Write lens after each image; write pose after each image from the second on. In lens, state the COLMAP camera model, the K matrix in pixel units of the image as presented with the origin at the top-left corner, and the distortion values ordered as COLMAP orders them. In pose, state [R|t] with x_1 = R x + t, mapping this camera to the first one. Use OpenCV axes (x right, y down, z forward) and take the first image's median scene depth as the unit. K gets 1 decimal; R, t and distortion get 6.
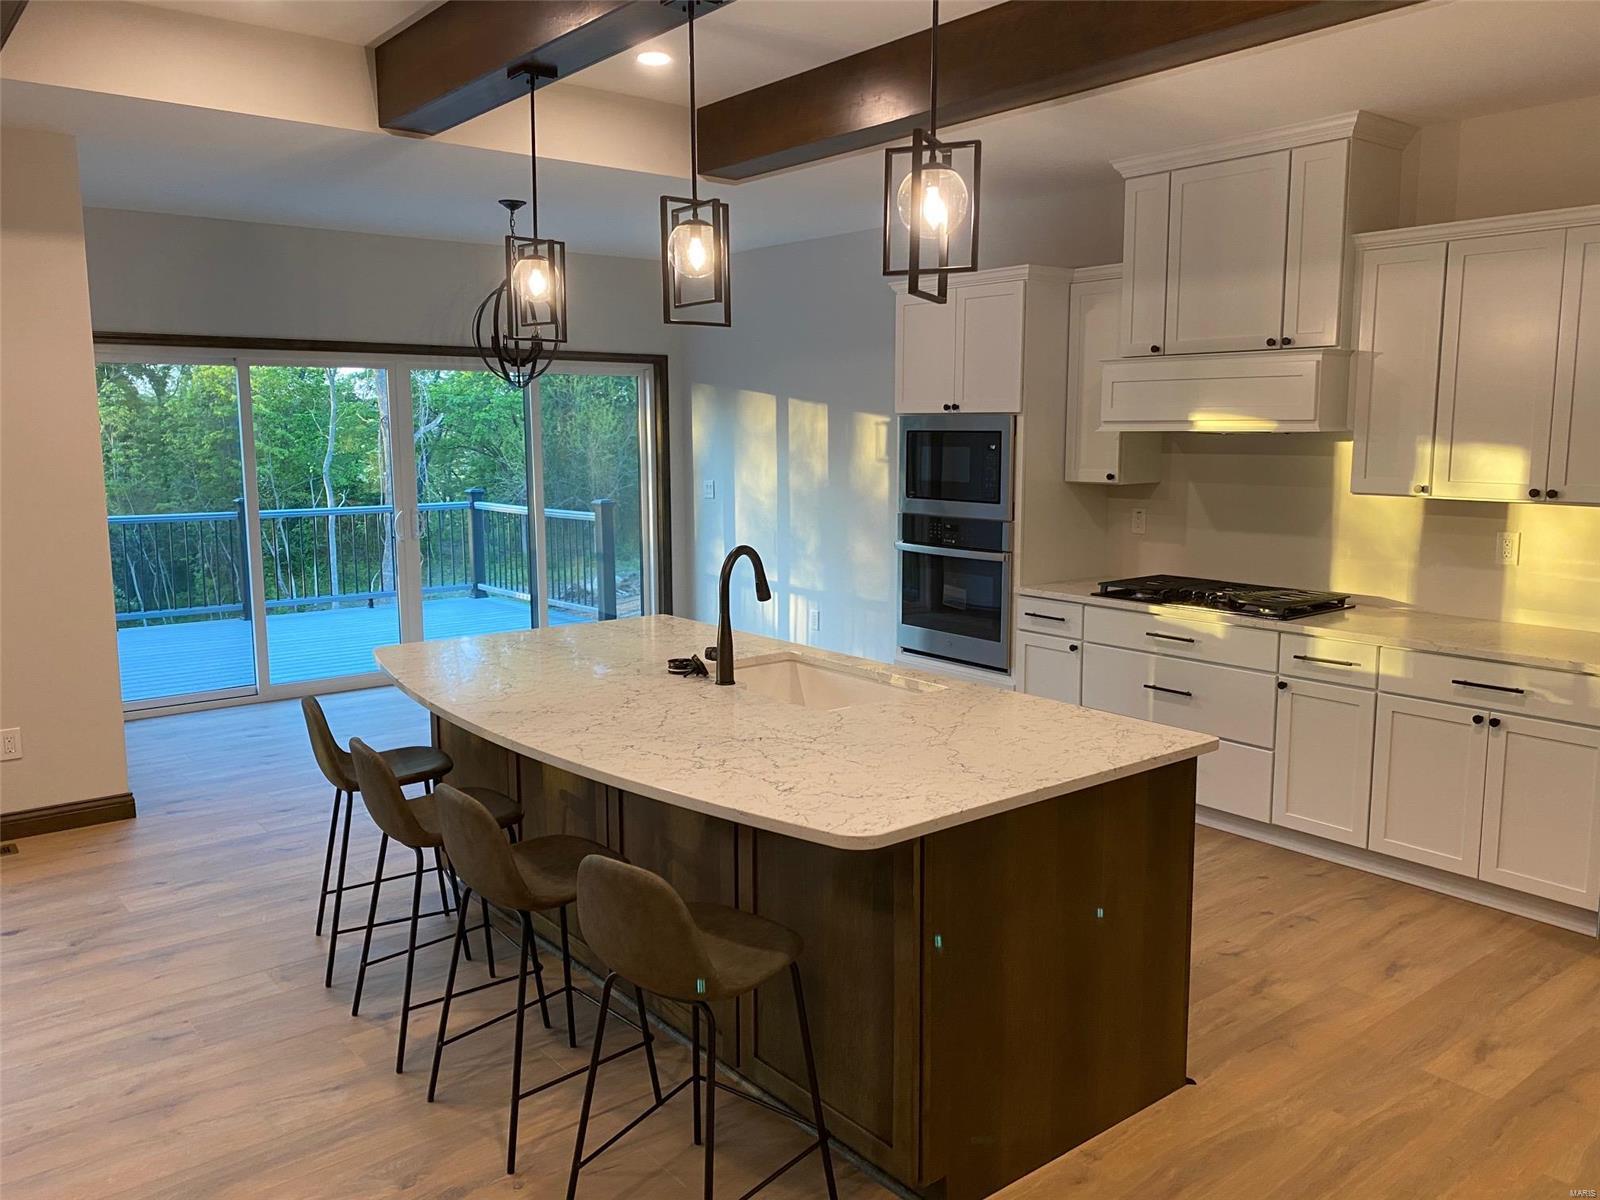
lens RADIAL K [[1241.4, 0, 795.8], [0, 1241.4, 602.8], [0, 0, 1]] dist [0.027343, -0.026539]
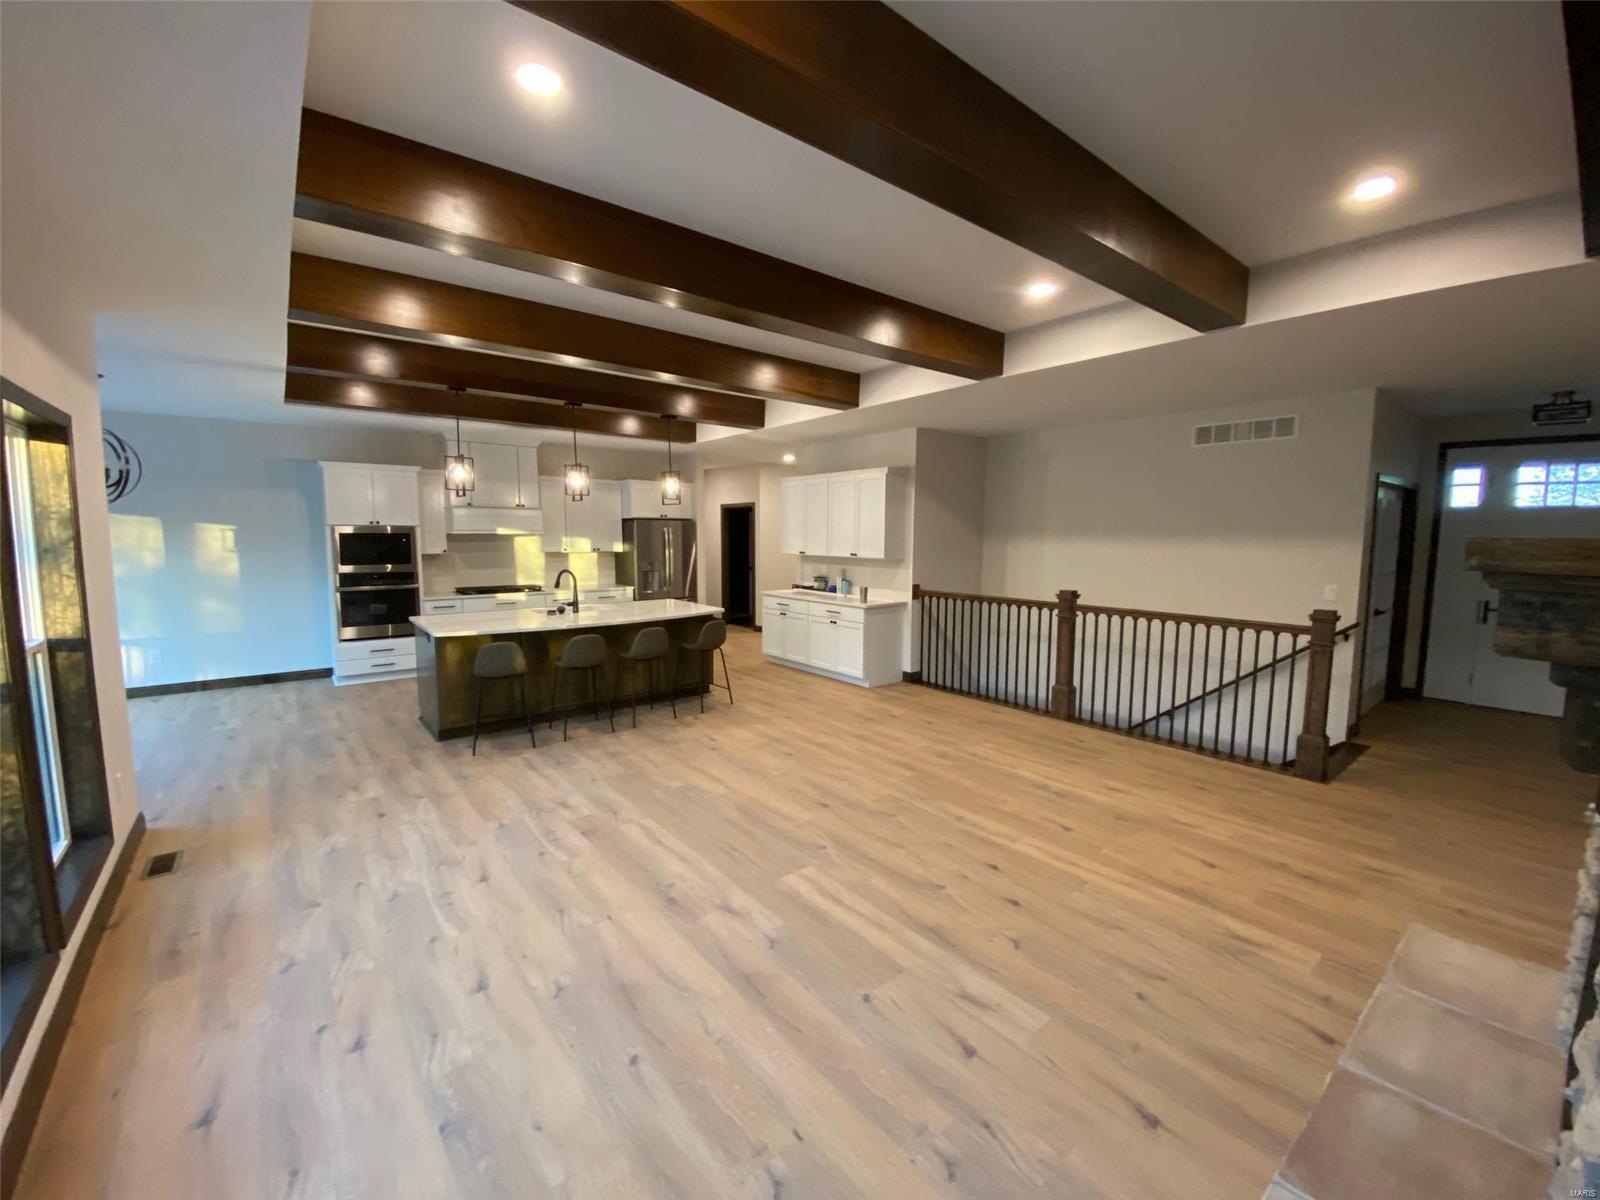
lens RADIAL K [[658.1, 0, 810.0], [0, 658.1, 599.0], [0, 0, 1]] dist [-0.009303, -0.001444]
pose [[-0.018828, -0.099856, 0.994824, -1.342801], [0.140505, 0.984862, 0.101515, -0.042020], [-0.989901, 0.141689, -0.004512, 0.313578]]
